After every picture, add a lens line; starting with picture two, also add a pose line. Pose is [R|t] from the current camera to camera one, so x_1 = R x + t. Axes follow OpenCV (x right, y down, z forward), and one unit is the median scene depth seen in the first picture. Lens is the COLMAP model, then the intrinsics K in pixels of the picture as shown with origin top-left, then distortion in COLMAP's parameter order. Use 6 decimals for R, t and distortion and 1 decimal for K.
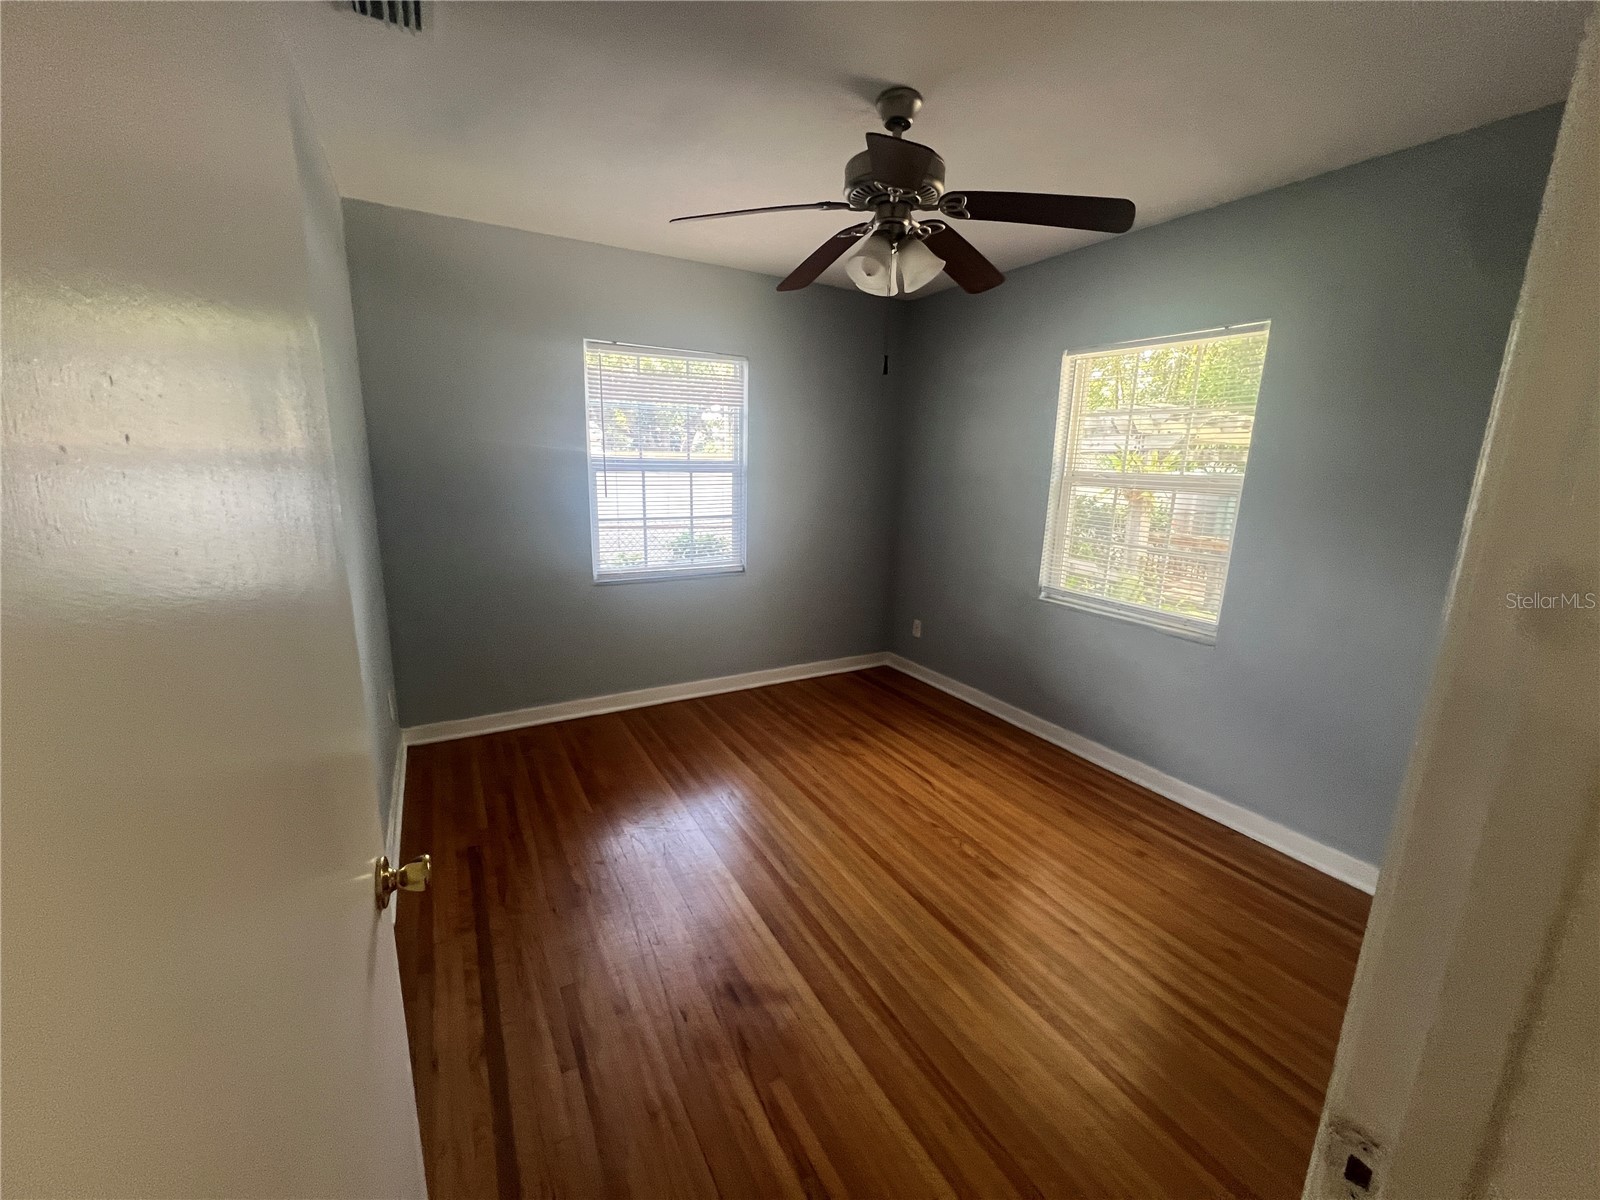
lens RADIAL K [[641.3, 0, 793.6], [0, 641.3, 601.2], [0, 0, 1]] dist [-0.003324, 0.000714]
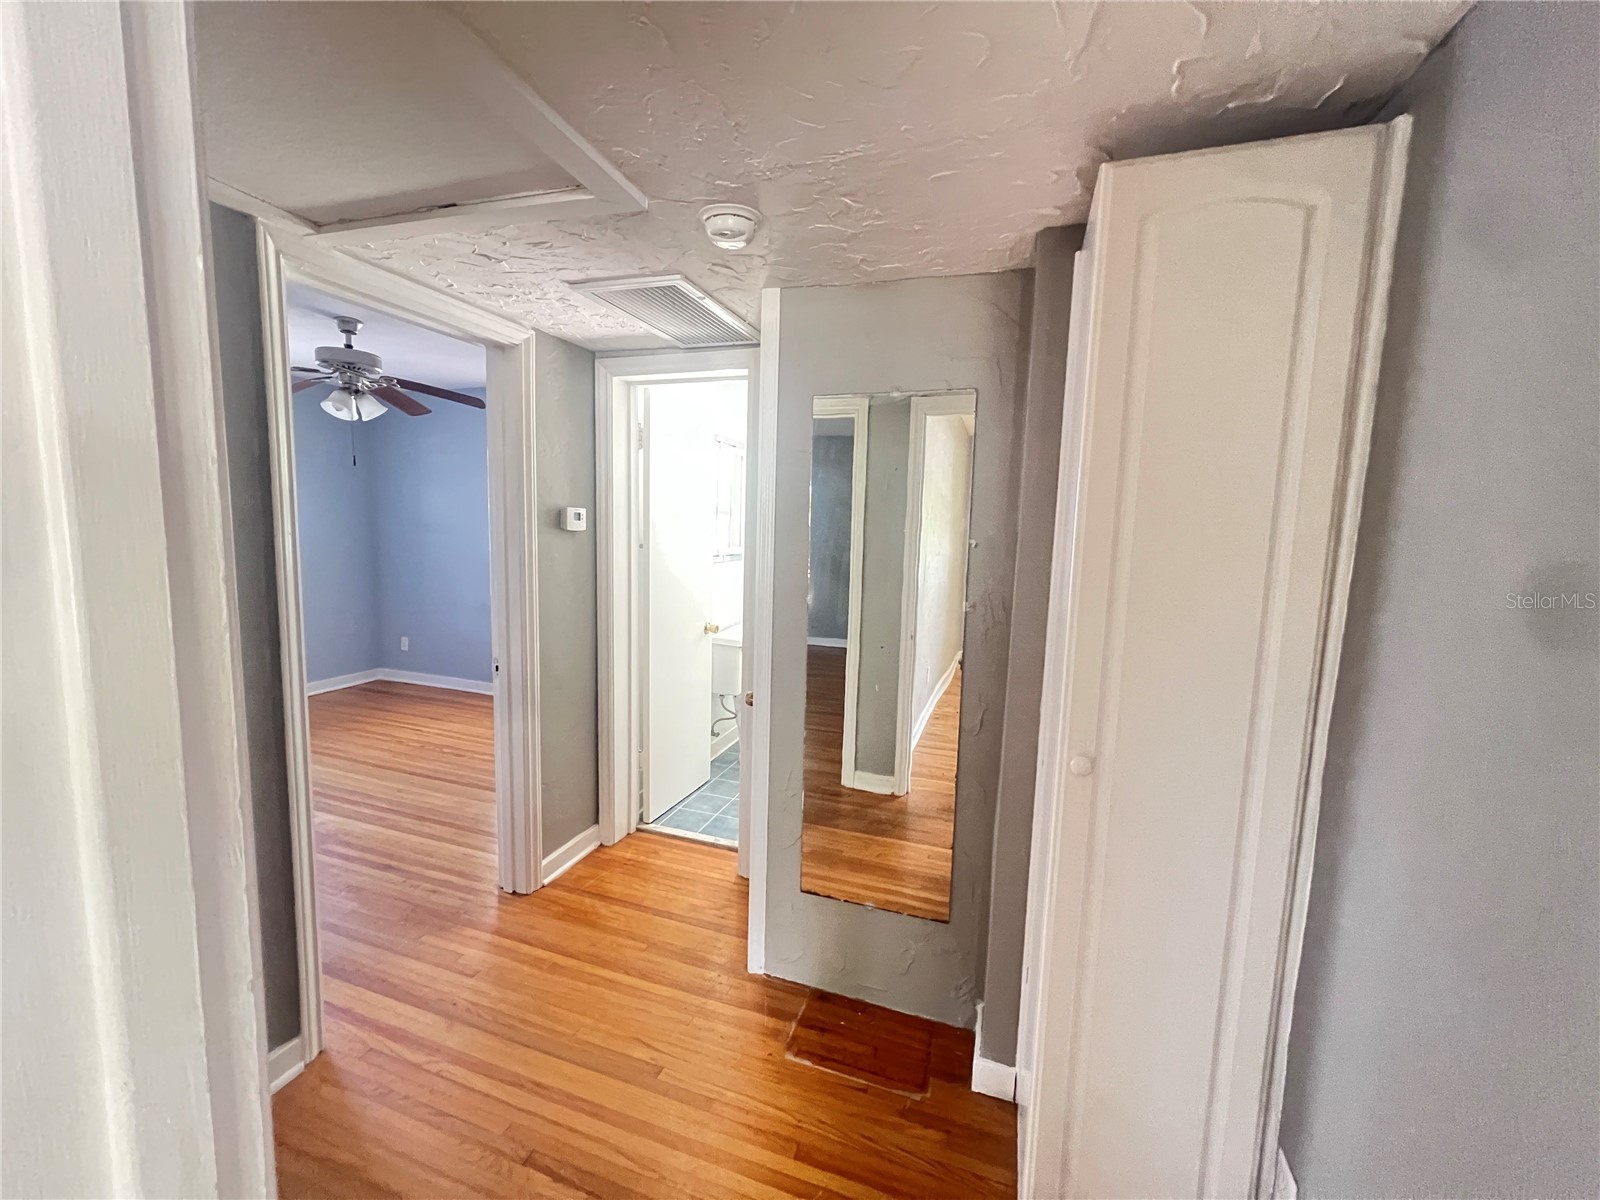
lens RADIAL K [[641.3, 0, 791.4], [0, 641.3, 603.9], [0, 0, 1]] dist [-0.003324, 0.000714]
pose [[0.748833, -0.075917, 0.658396, -0.129036], [0.128540, 0.991191, -0.031907, 0.209333], [-0.650174, 0.108523, 0.751995, -0.946754]]
